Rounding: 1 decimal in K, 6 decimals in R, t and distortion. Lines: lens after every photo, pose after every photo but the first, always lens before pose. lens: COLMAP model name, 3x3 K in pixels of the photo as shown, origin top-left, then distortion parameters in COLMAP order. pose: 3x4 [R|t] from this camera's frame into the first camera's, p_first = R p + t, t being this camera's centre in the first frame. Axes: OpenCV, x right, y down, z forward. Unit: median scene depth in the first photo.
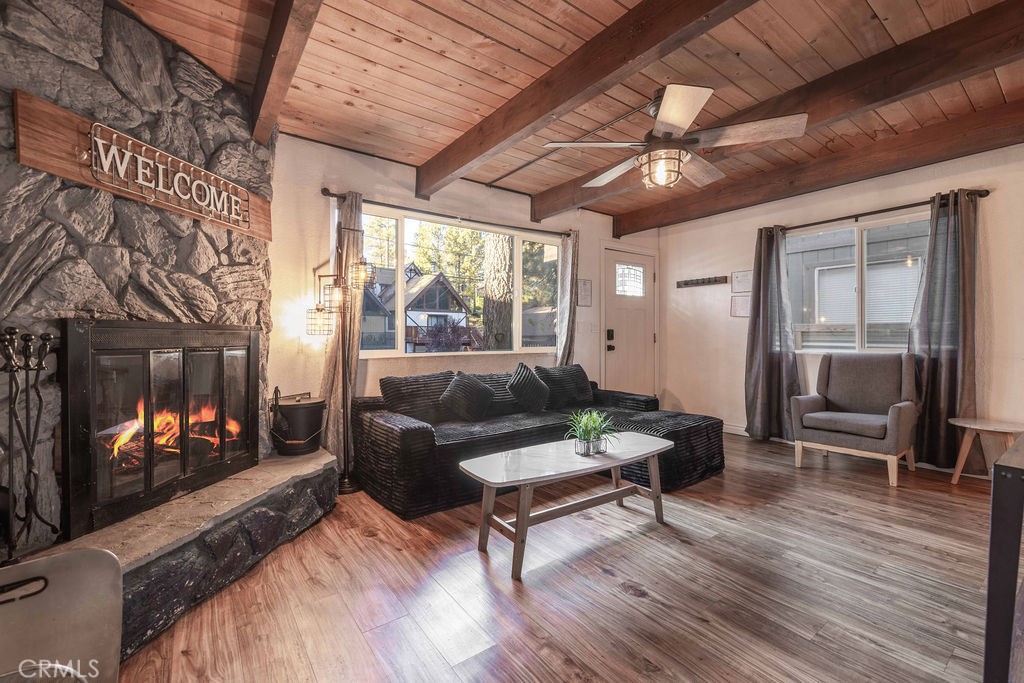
lens RADIAL K [[442.9, 0, 537.1], [0, 442.9, 333.5], [0, 0, 1]] dist [0.012717, 0.000203]
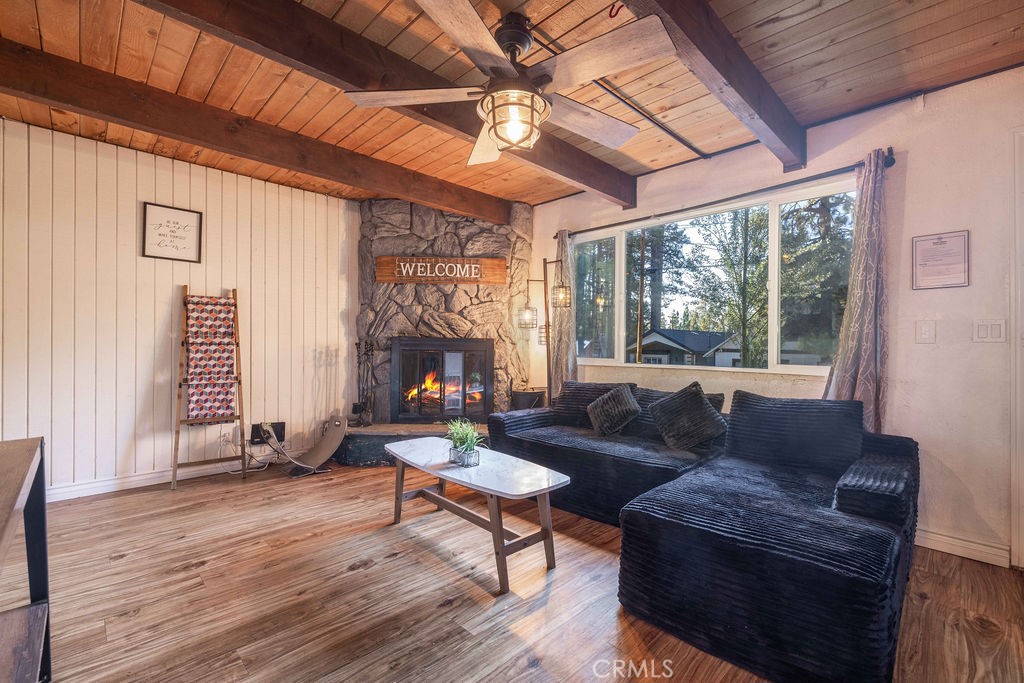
lens RADIAL K [[442.9, 0, 513.2], [0, 442.9, 344.3], [0, 0, 1]] dist [0.012717, 0.000203]
pose [[0.111448, 0.000516, -0.993770, 1.199472], [-0.006785, 0.999977, -0.000242, 0.004602], [0.993747, 0.006769, 0.111448, 1.078567]]
